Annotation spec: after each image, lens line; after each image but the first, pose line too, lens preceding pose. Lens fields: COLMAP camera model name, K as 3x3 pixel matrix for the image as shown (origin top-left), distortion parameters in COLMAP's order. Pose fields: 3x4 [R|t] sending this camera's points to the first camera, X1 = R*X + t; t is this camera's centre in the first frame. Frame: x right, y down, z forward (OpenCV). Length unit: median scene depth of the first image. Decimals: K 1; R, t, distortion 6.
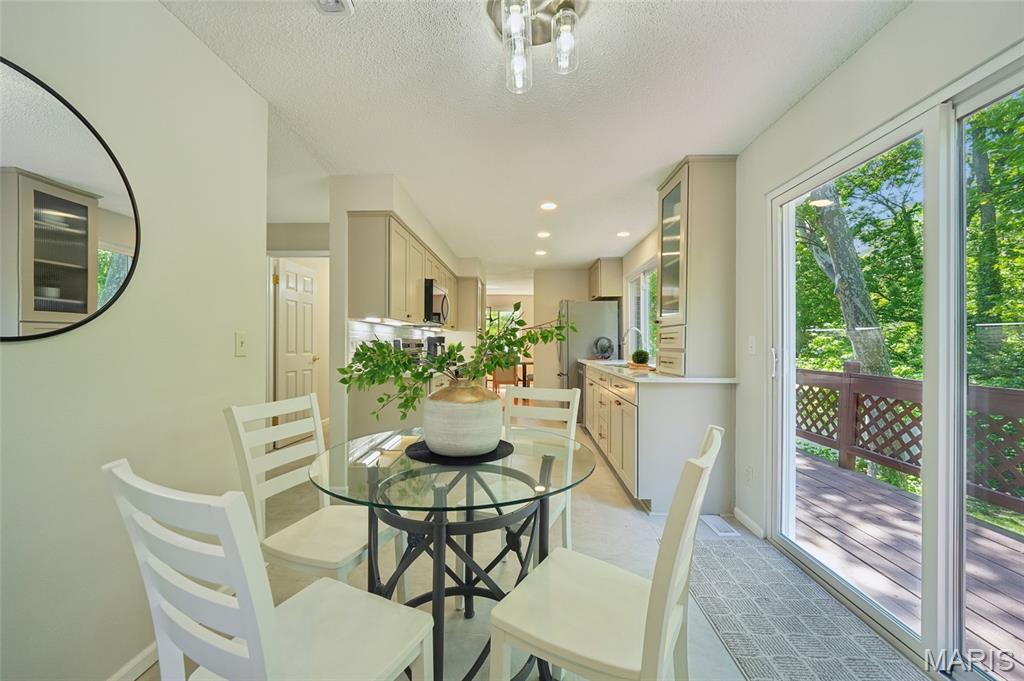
lens RADIAL K [[395.9, 0, 512.0], [0, 395.9, 340.5], [0, 0, 1]] dist [-0.000187, 0.000020]
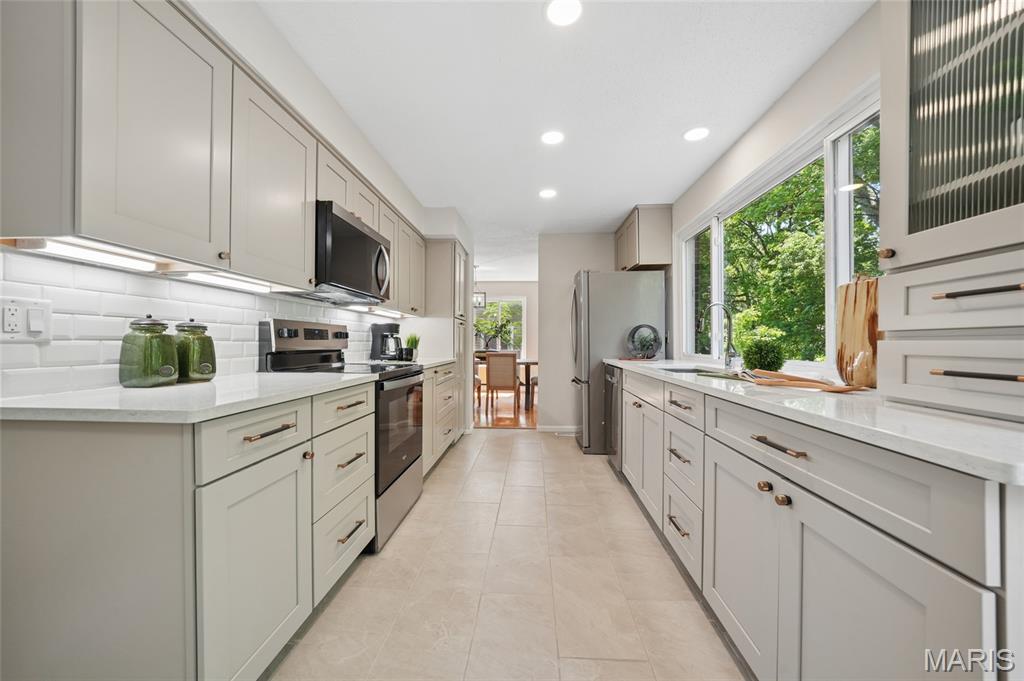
lens RADIAL K [[375.3, 0, 511.4], [0, 375.3, 344.0], [0, 0, 1]] dist [-0.017245, 0.000053]
pose [[0.999636, 0.001267, -0.026946, 0.028685], [-0.000948, 0.999929, 0.011839, 0.015133], [0.026959, -0.011809, 0.999567, 0.368171]]
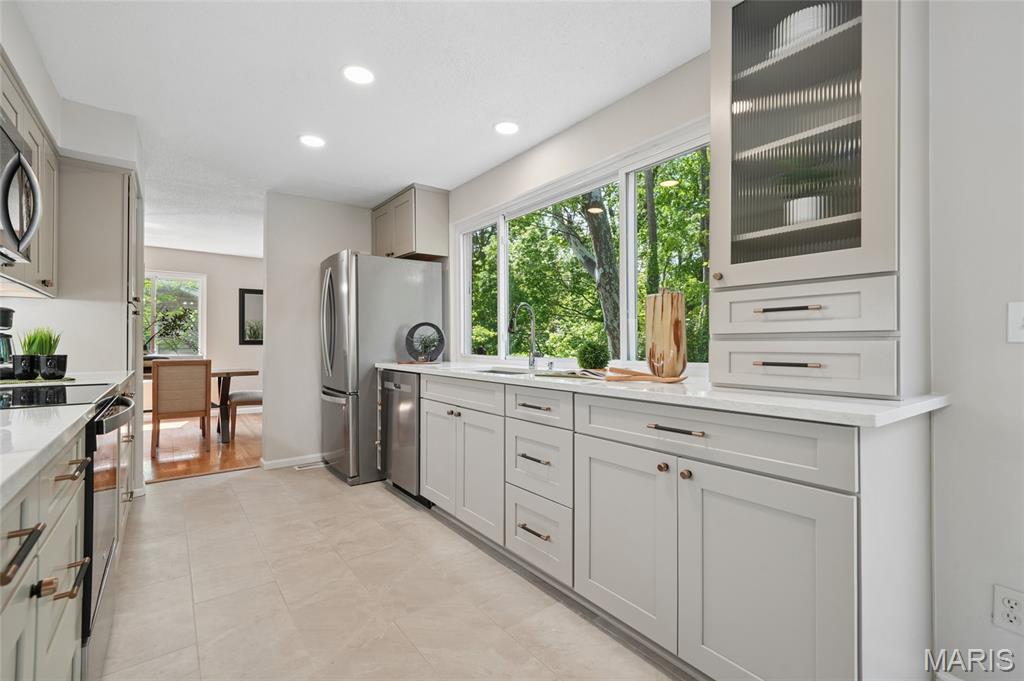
lens RADIAL K [[451.5, 0, 512.0], [0, 451.5, 340.5], [0, 0, 1]] dist [0.001327, 0.000681]
pose [[0.774658, 0.000479, 0.632380, -0.079260], [-0.002406, 0.999995, 0.002189, 0.014600], [-0.632375, -0.003217, 0.774655, 0.407482]]
